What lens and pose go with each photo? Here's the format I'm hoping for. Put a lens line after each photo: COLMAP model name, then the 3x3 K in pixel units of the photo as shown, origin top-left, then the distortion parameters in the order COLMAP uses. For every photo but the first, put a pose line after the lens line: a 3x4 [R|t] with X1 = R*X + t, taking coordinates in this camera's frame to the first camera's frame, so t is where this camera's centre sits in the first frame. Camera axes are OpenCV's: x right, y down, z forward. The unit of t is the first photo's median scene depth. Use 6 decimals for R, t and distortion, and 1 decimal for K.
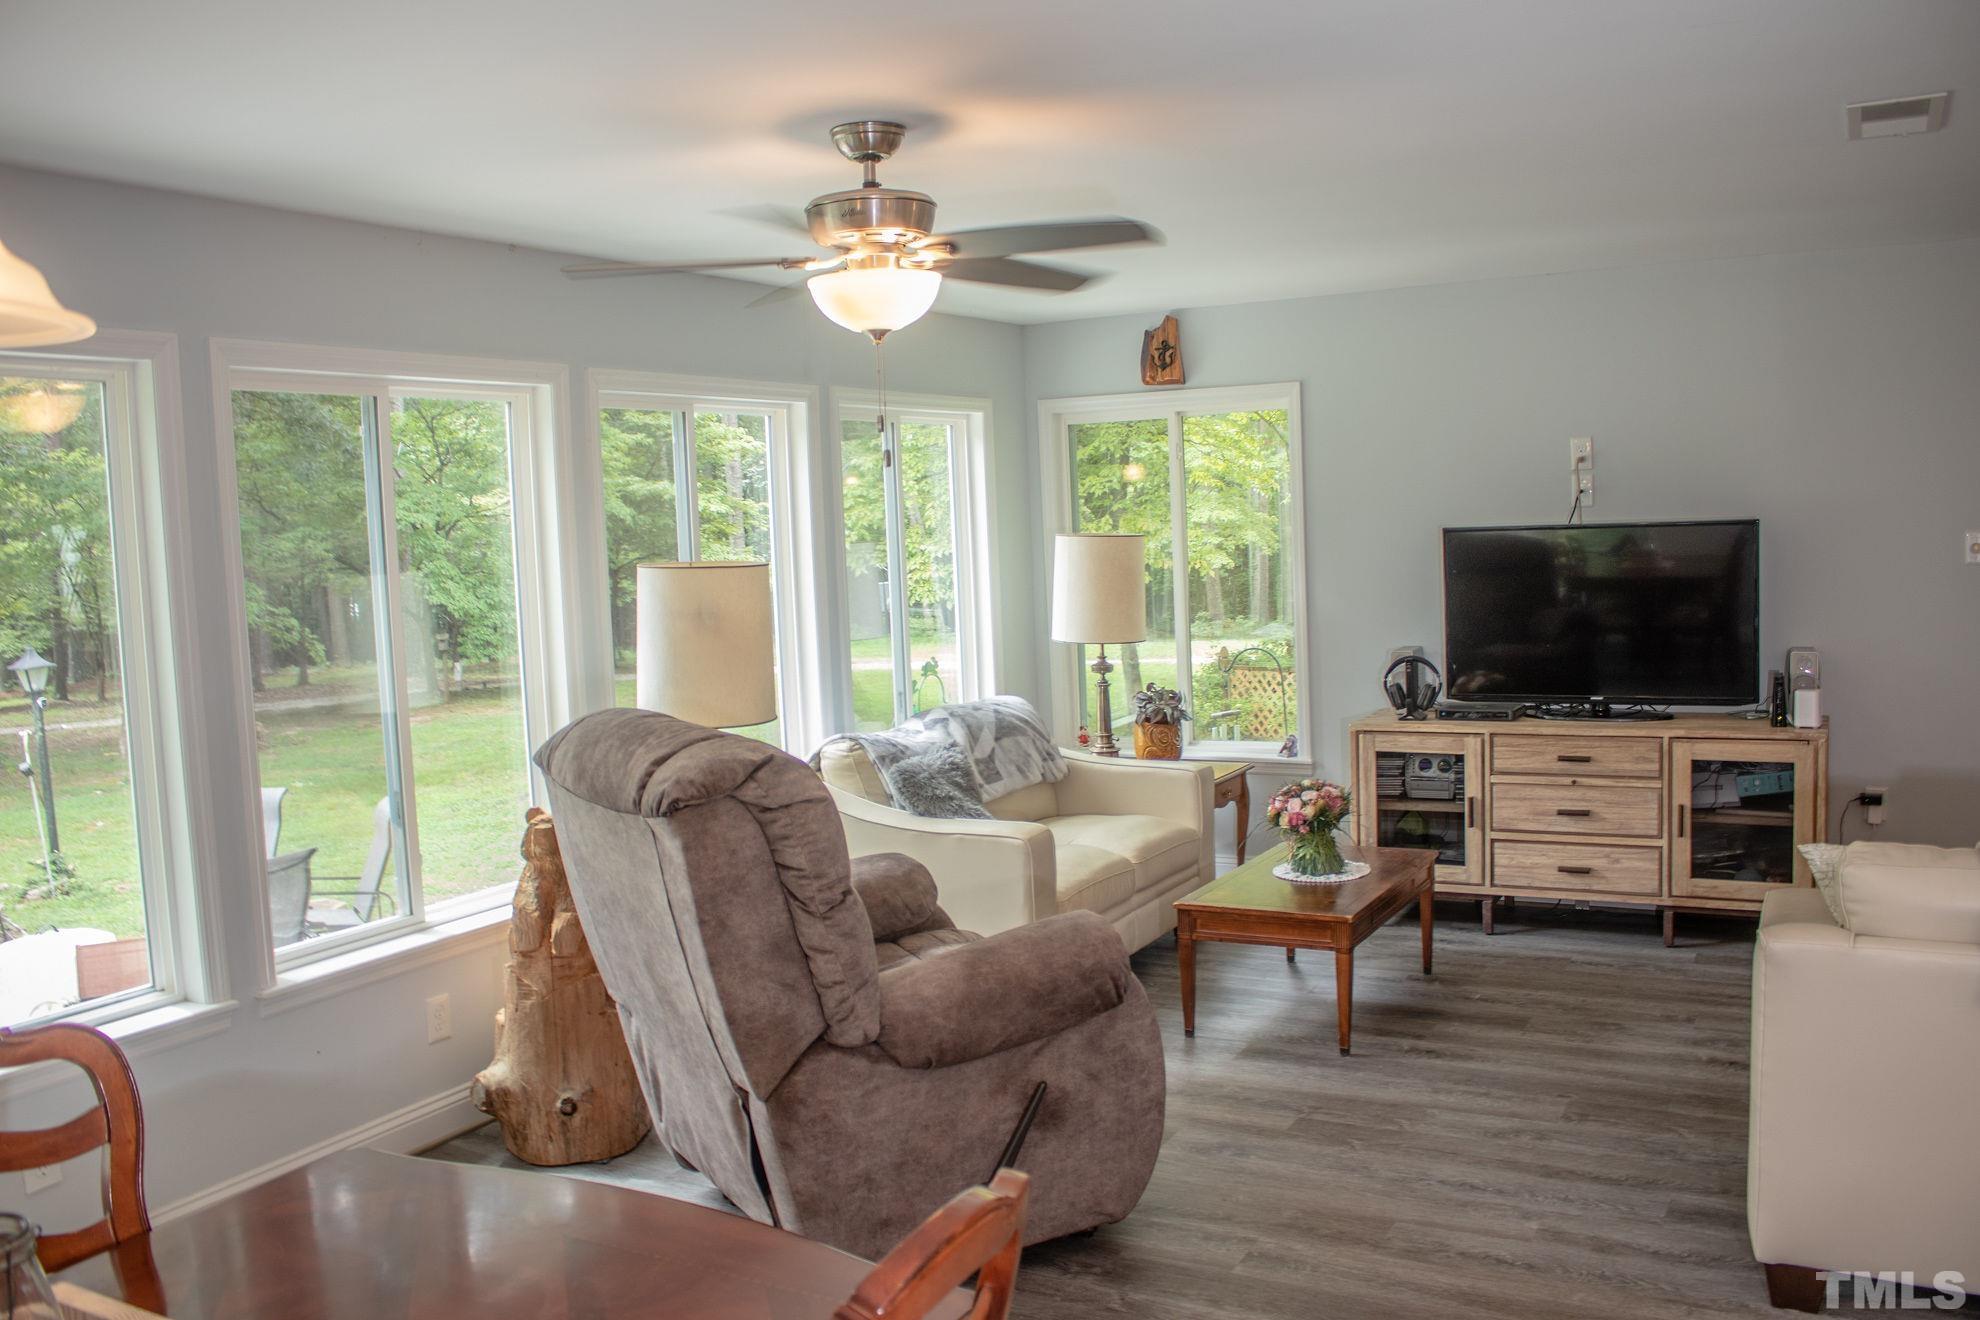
lens RADIAL K [[1676.3, 0, 990.5], [0, 1676.3, 662.7], [0, 0, 1]] dist [-0.003740, -0.001812]
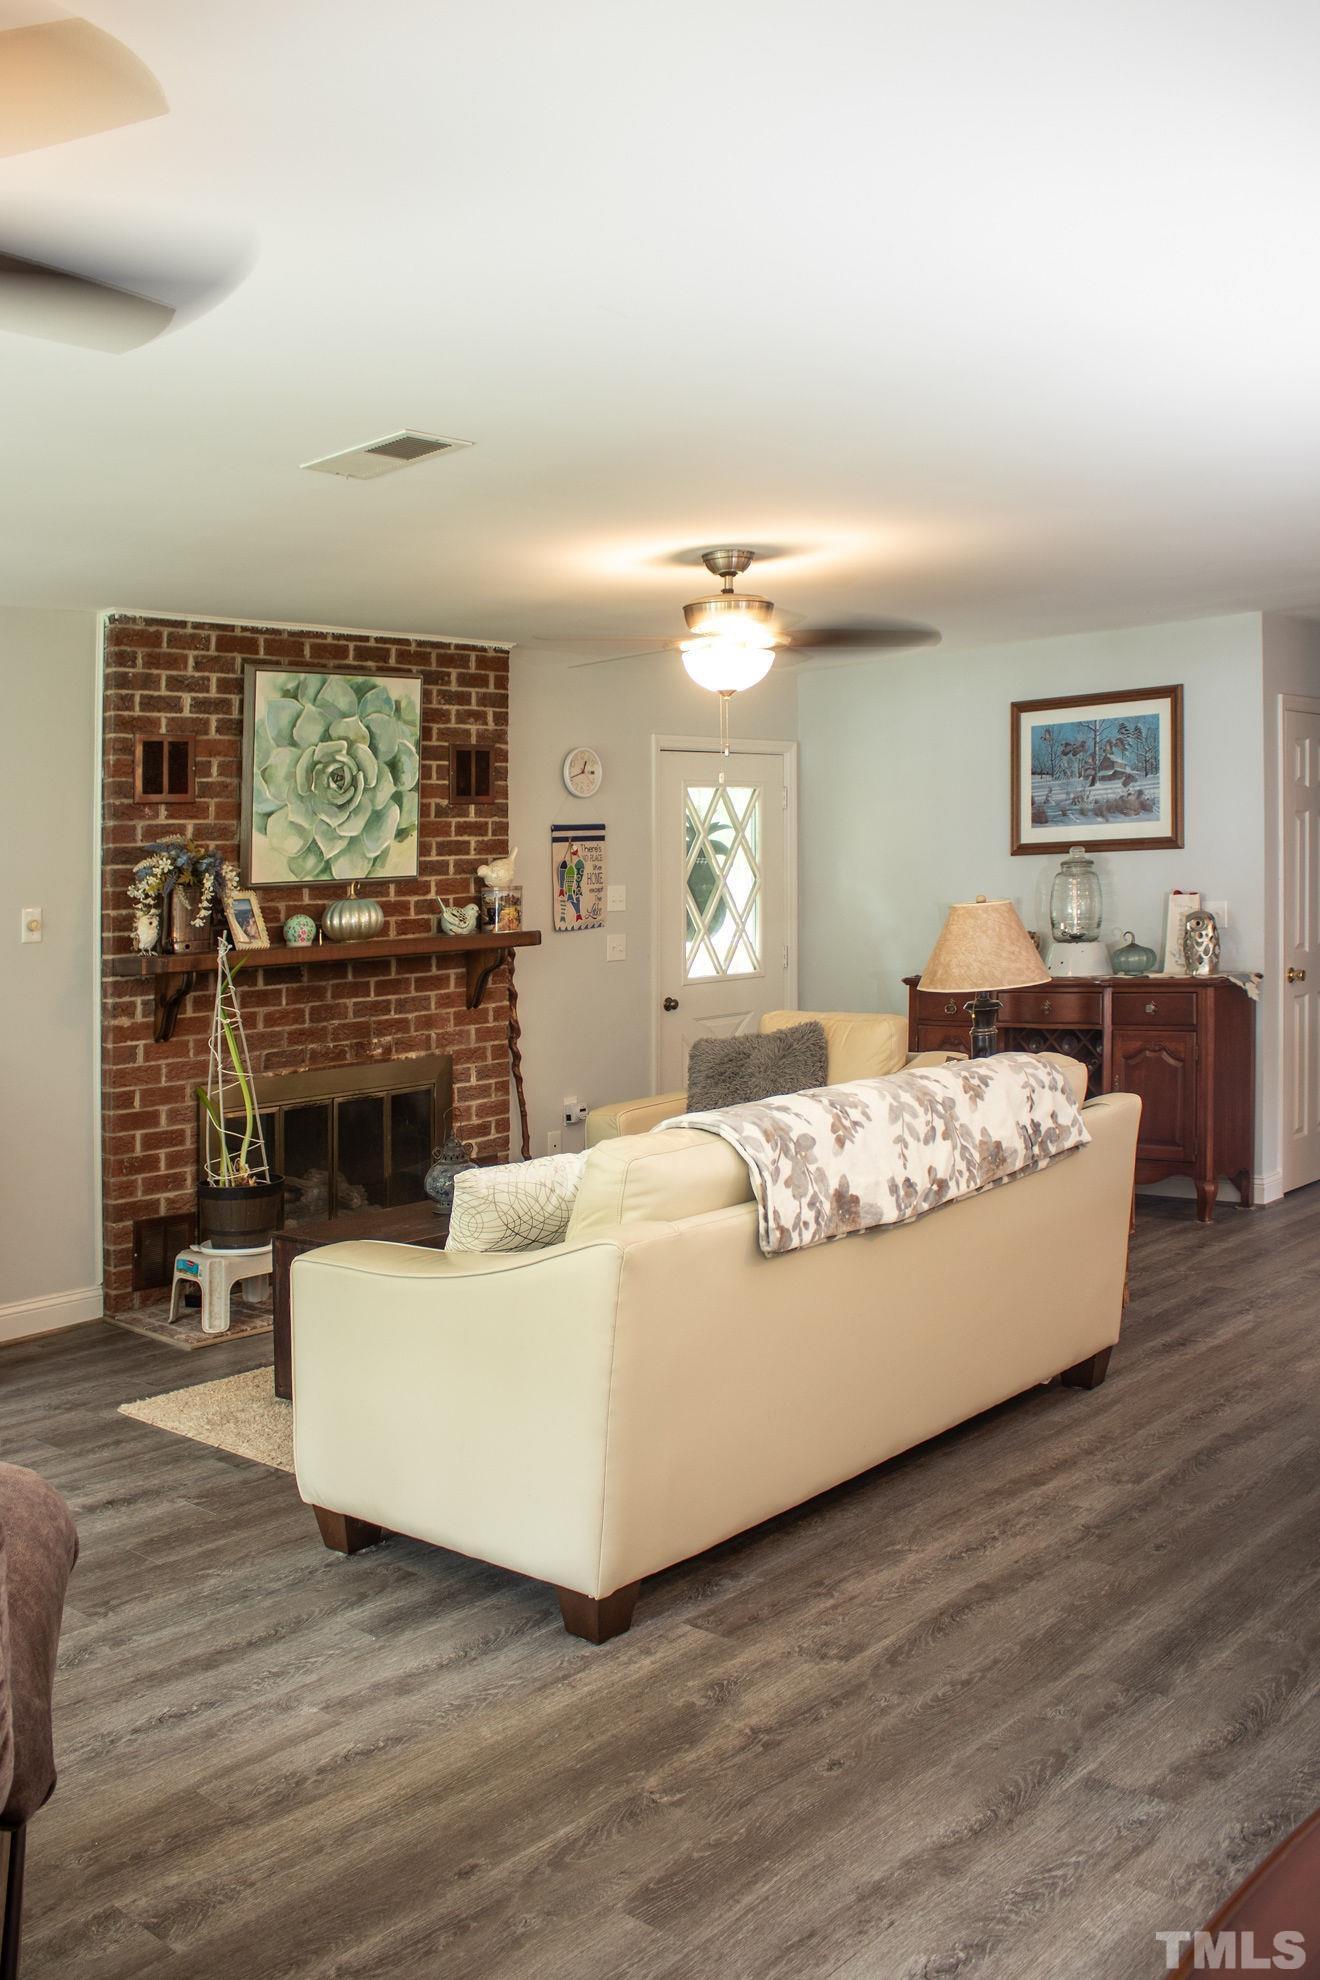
lens RADIAL K [[1676.3, 0, 659.8], [0, 1676.3, 985.0], [0, 0, 1]] dist [-0.003740, -0.001812]
pose [[0.189703, 0.024723, 0.981530, -0.446112], [0.076402, 0.996280, -0.039861, 0.033922], [-0.978864, 0.082552, 0.187108, 0.660101]]
